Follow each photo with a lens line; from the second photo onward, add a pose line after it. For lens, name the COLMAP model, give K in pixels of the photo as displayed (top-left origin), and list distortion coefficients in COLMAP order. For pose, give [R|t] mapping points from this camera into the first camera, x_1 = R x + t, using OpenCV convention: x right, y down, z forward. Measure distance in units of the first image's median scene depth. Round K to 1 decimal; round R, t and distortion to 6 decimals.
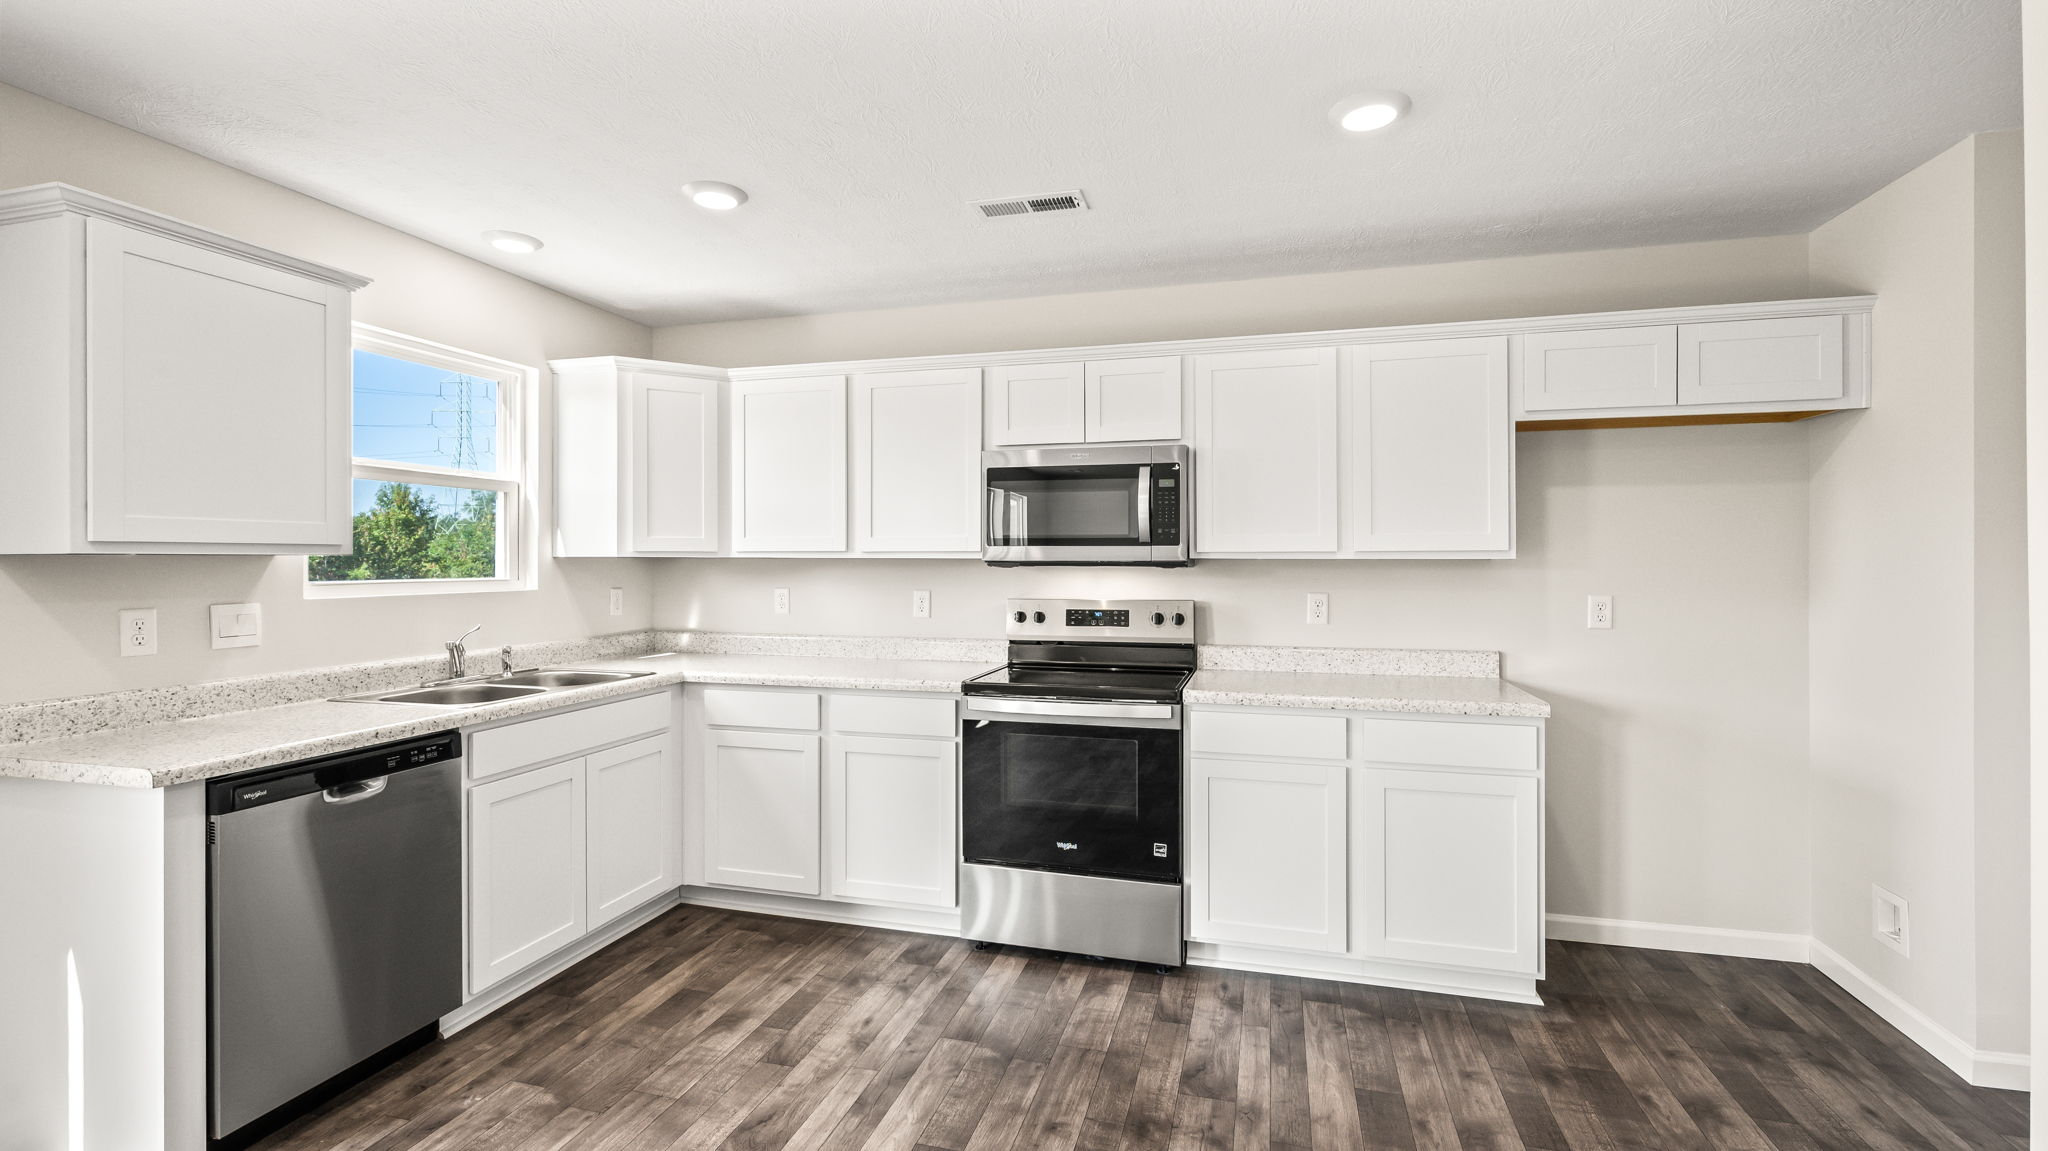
lens RADIAL K [[889.1, 0, 1041.9], [0, 889.1, 573.0], [0, 0, 1]] dist [0.000353, 0.000466]
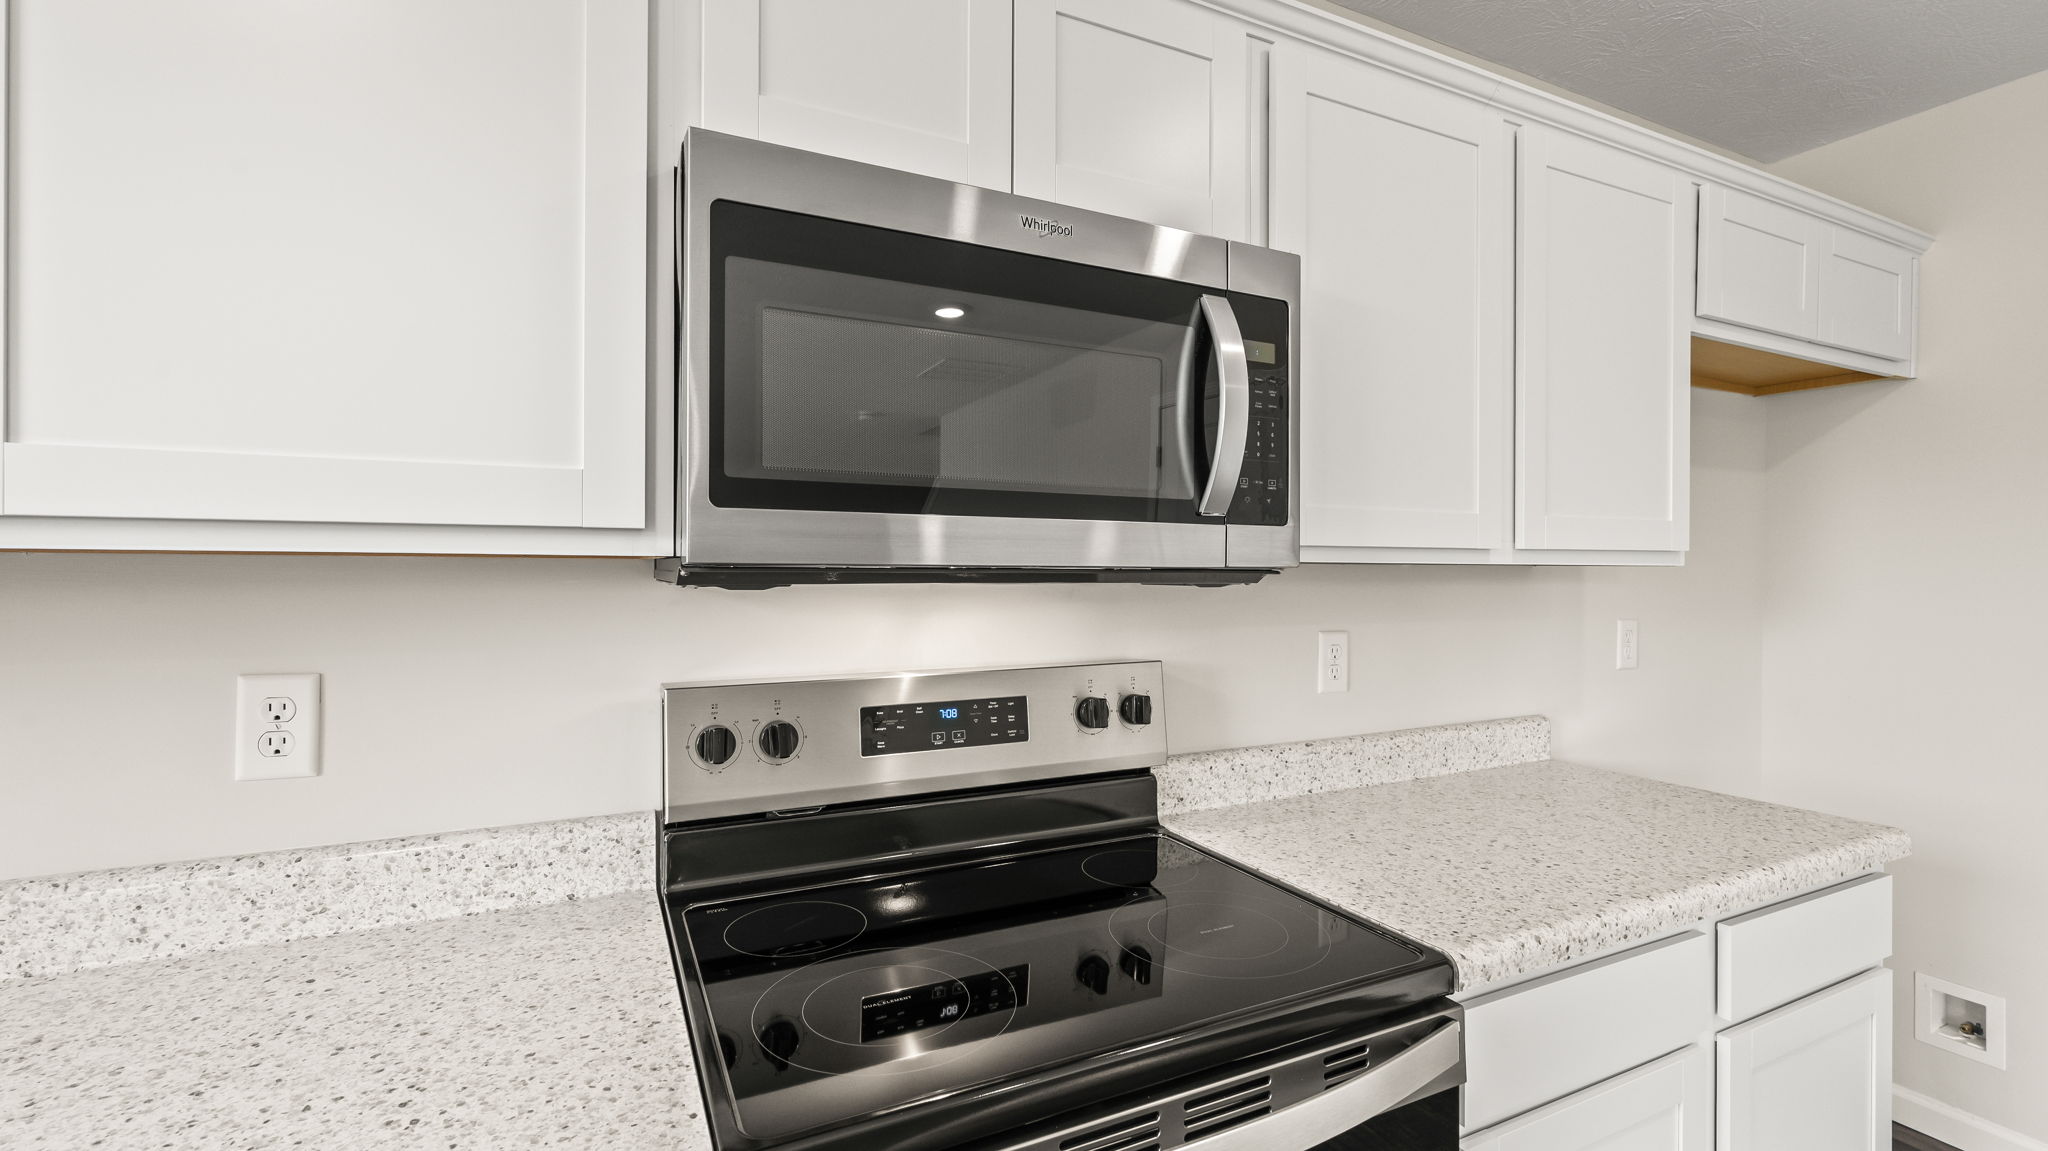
lens RADIAL K [[889.1, 0, 1026.6], [0, 889.1, 563.7], [0, 0, 1]] dist [0.000353, 0.000466]
pose [[0.756406, 0.005959, 0.654075, -0.155635], [0.008288, 0.999791, -0.018693, -0.008479], [-0.654050, 0.019561, 0.756198, 0.718904]]
